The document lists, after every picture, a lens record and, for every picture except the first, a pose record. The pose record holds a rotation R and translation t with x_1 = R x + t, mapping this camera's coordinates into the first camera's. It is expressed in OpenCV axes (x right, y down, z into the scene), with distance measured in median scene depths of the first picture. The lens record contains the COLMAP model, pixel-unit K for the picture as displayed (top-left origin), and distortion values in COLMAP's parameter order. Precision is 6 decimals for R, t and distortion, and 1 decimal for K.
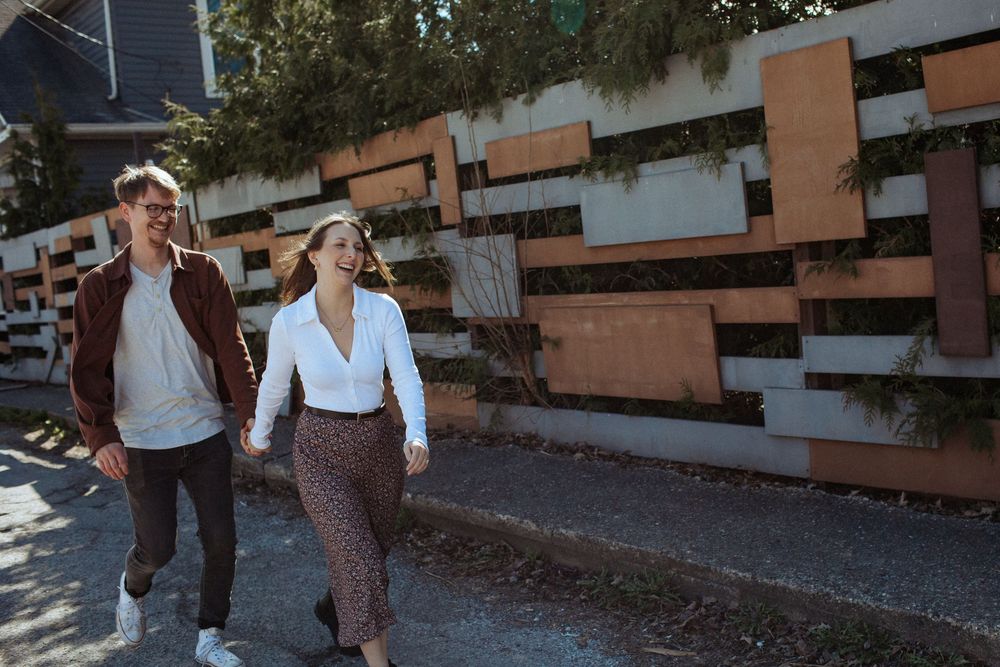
lens RADIAL K [[1175.5, 0, 500.0], [0, 1175.5, 333.5], [0, 0, 1]] dist [-0.040315, 0.020017]
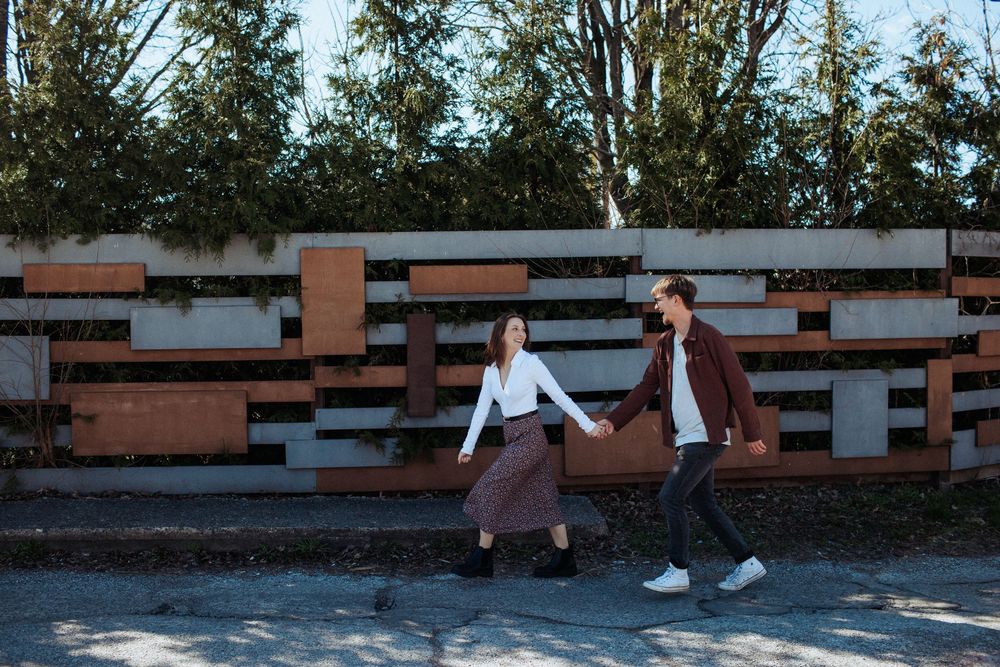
lens RADIAL K [[1175.5, 0, 500.0], [0, 1175.5, 333.5], [0, 0, 1]] dist [-0.040315, 0.020017]
pose [[0.518404, 0.082727, 0.851125, -1.062556], [0.024234, 0.993489, -0.111325, 0.089044], [-0.854792, 0.078338, 0.513024, -0.130686]]
